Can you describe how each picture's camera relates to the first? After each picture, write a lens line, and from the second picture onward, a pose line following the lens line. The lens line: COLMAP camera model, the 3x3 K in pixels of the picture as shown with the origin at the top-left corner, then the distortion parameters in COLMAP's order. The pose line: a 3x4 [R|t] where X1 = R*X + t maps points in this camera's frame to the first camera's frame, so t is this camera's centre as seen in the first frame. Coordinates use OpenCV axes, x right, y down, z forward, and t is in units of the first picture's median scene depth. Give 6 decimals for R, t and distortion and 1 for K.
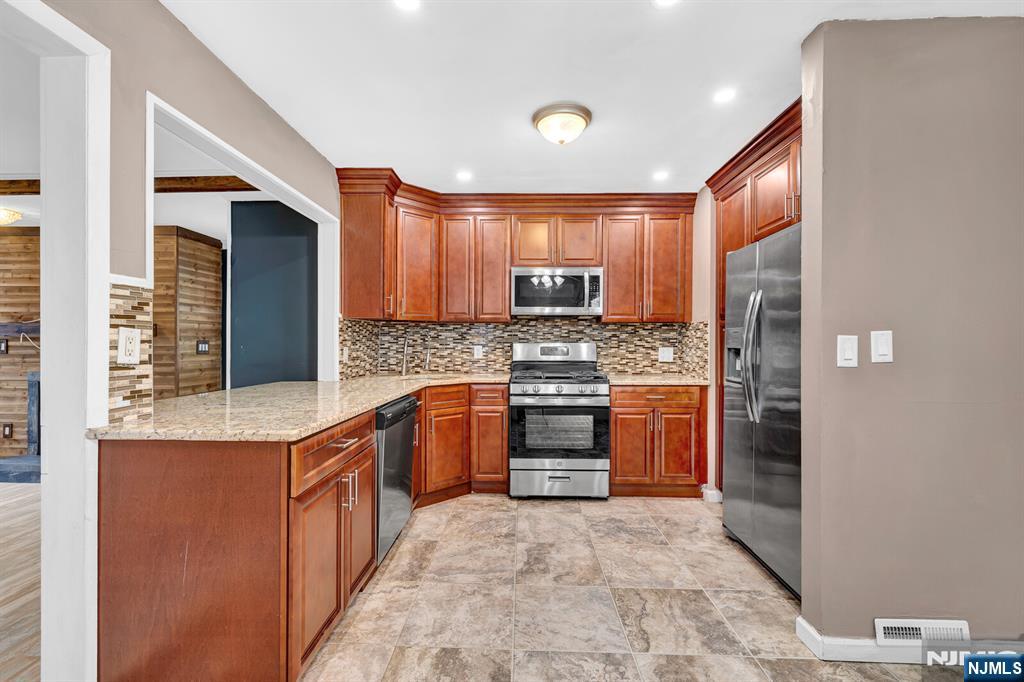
lens RADIAL K [[433.5, 0, 512.4], [0, 433.5, 342.4], [0, 0, 1]] dist [0.000803, -0.000212]
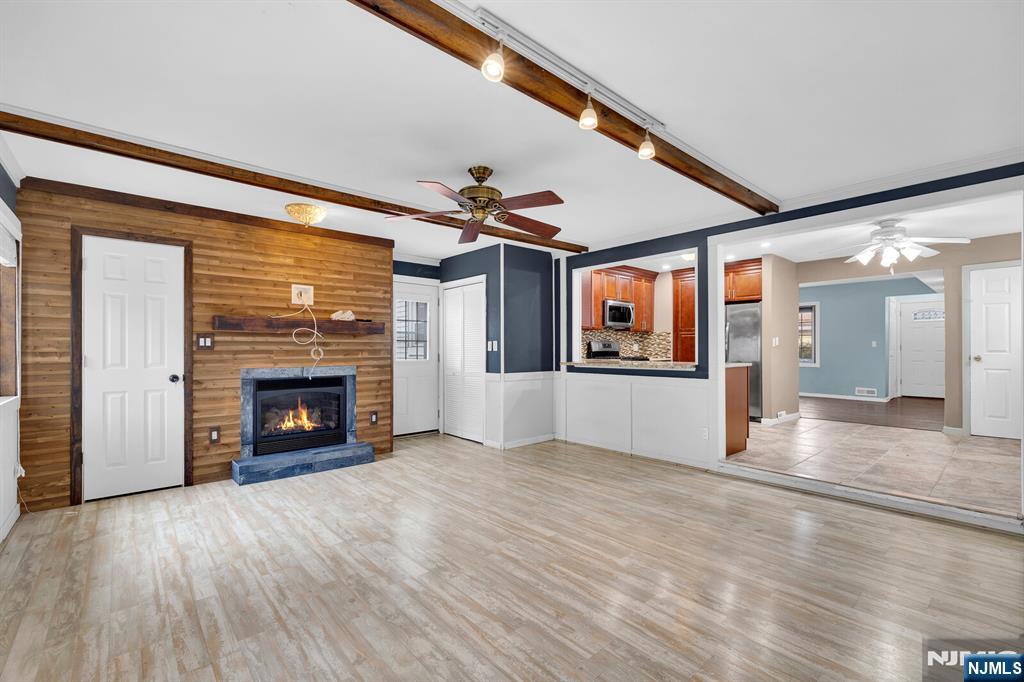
lens RADIAL K [[433.5, 0, 518.3], [0, 433.5, 344.5], [0, 0, 1]] dist [0.000803, -0.000212]
pose [[0.732460, 0.001829, 0.680808, -1.870096], [0.001290, 0.999991, -0.004074, 0.027868], [-0.680809, 0.003862, 0.732451, -0.127908]]
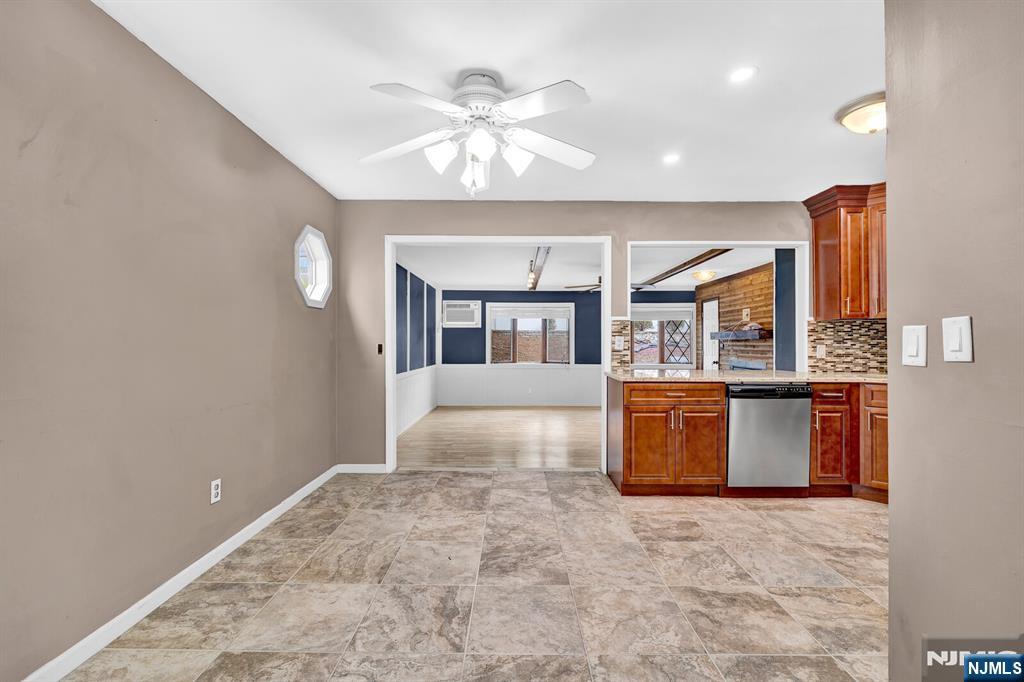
lens RADIAL K [[433.5, 0, 516.3], [0, 433.5, 340.8], [0, 0, 1]] dist [0.000803, -0.000212]
pose [[0.034559, -0.010206, -0.999351, 0.840402], [0.003498, 0.999943, -0.010091, 0.009405], [0.999397, -0.003147, 0.034592, 0.139102]]
